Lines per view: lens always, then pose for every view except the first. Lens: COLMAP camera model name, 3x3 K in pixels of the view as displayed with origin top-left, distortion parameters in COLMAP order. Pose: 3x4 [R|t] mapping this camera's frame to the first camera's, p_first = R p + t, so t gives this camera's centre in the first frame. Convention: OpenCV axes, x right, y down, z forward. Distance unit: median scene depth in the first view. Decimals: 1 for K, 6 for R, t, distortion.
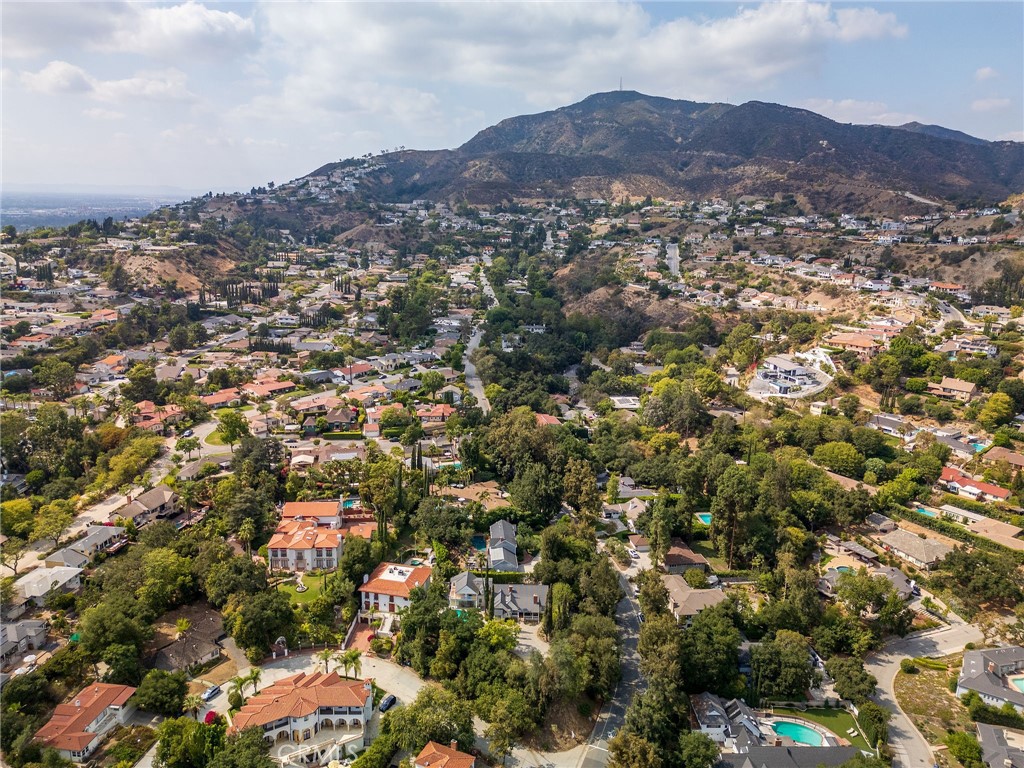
lens RADIAL K [[717.6, 0, 512.0], [0, 717.6, 384.0], [0, 0, 1]] dist [0.097118, -0.088380]
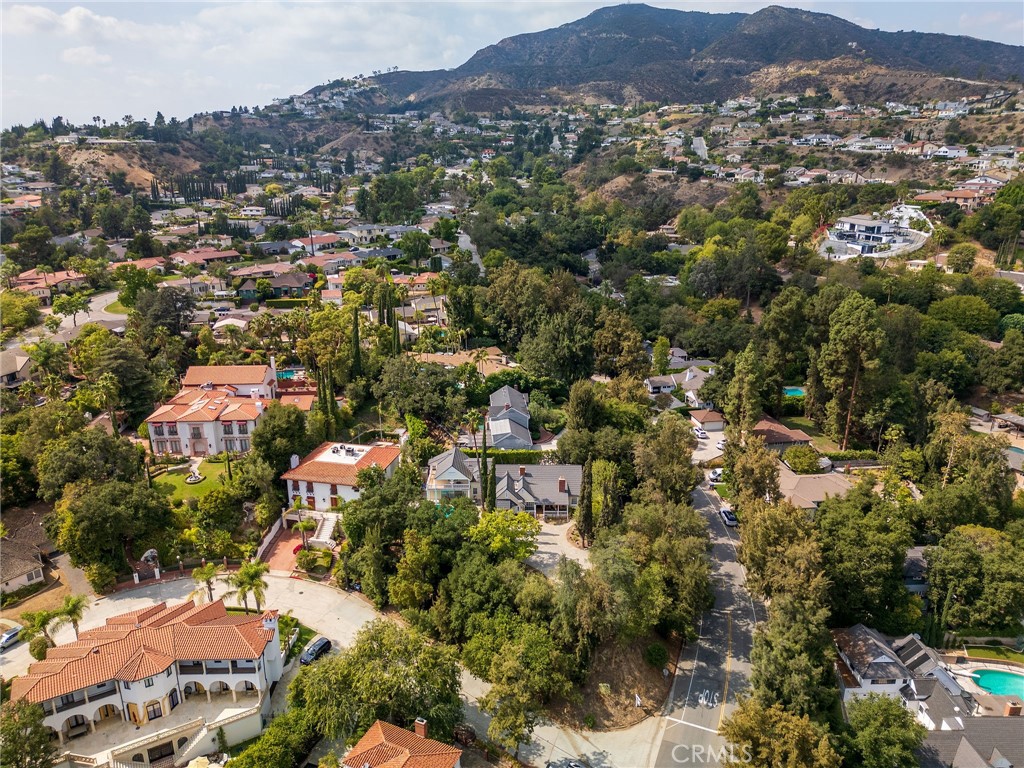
lens RADIAL K [[717.6, 0, 512.0], [0, 717.6, 384.0], [0, 0, 1]] dist [0.097118, -0.088380]
pose [[0.999752, -0.019971, -0.009873, -0.002089], [0.020625, 0.997237, 0.071363, 0.113478], [0.008420, -0.071549, 0.997402, 0.265428]]
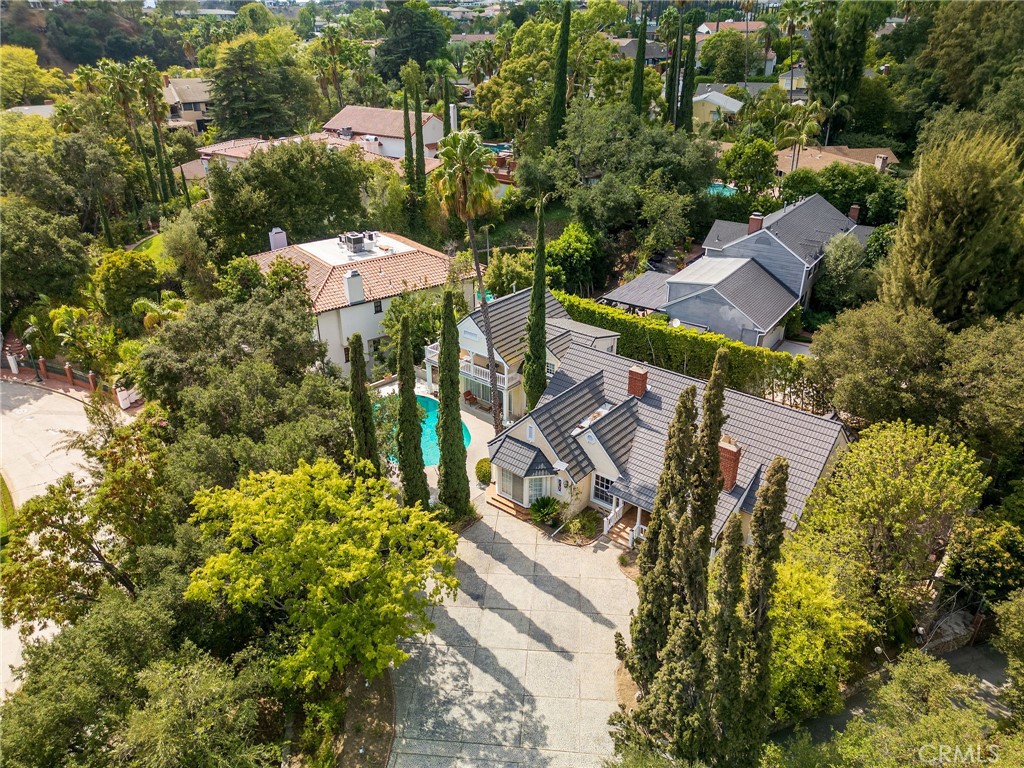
lens RADIAL K [[717.6, 0, 512.0], [0, 717.6, 384.0], [0, 0, 1]] dist [0.097118, -0.088380]
pose [[0.775186, 0.263089, -0.574343, 0.061128], [-0.141038, 0.958282, 0.248603, 0.166920], [0.615788, -0.111709, 0.779953, 0.574398]]
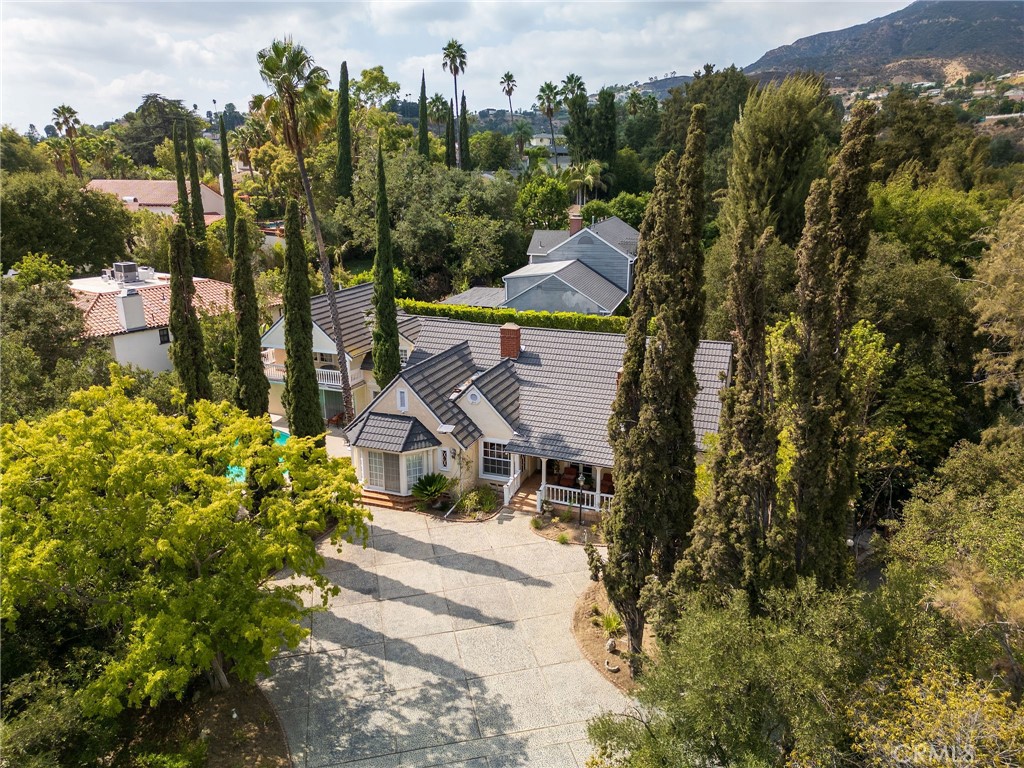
lens RADIAL K [[717.6, 0, 512.0], [0, 717.6, 384.0], [0, 0, 1]] dist [0.097118, -0.088380]
pose [[0.934682, 0.082727, -0.345725, 0.043147], [-0.070794, 0.996382, 0.047026, 0.199790], [0.348365, -0.019479, 0.937157, 0.582066]]
